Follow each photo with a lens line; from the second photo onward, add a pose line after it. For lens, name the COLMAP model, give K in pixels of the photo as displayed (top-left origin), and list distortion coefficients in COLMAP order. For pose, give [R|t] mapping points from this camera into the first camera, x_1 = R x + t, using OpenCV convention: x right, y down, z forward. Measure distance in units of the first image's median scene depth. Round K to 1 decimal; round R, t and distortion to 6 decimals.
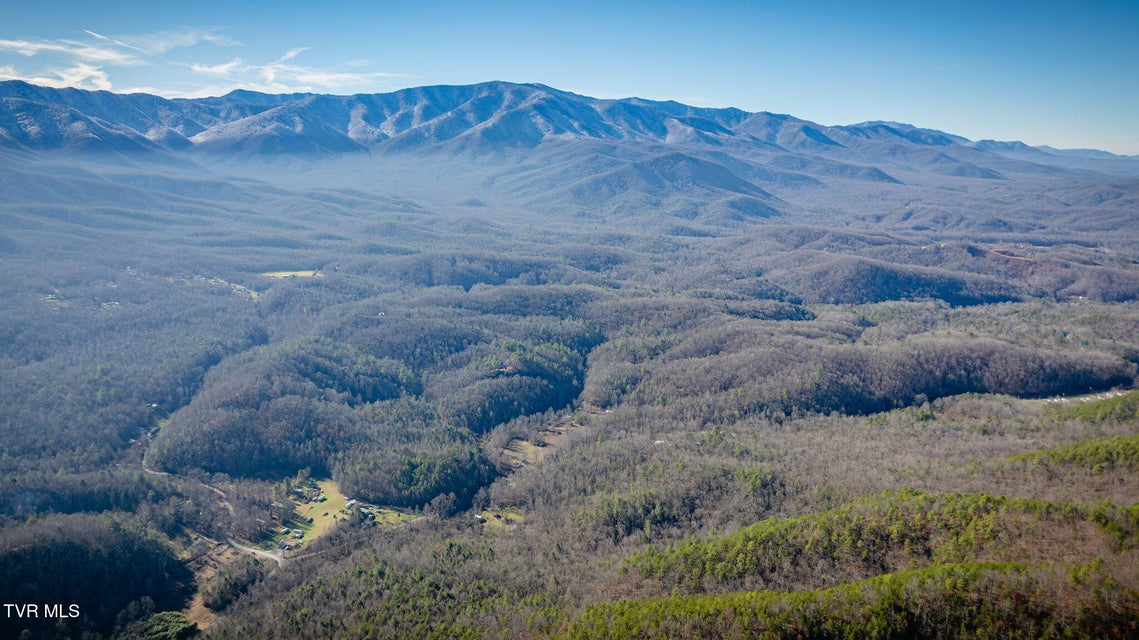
lens RADIAL K [[787.1, 0, 569.5], [0, 787.1, 320.0], [0, 0, 1]] dist [-0.027182, 0.021465]
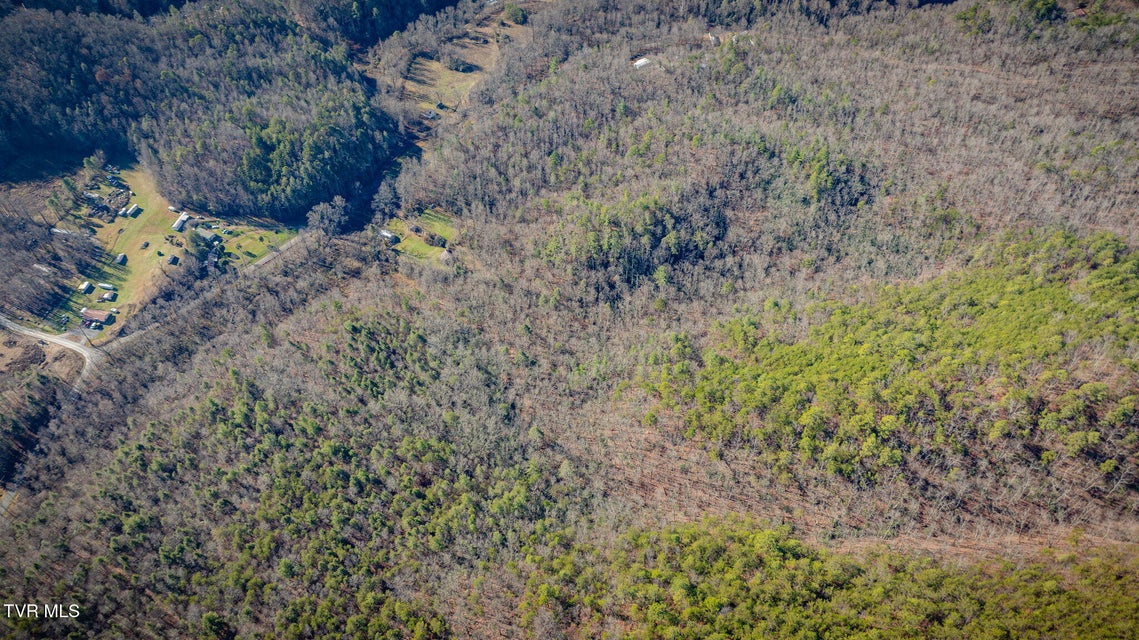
lens RADIAL K [[787.1, 0, 569.5], [0, 787.1, 320.0], [0, 0, 1]] dist [-0.027182, 0.021465]
pose [[0.991371, -0.096229, 0.089018, -0.028677], [0.023213, 0.797201, 0.603267, -0.079263], [-0.129017, -0.595995, 0.792556, 0.399997]]
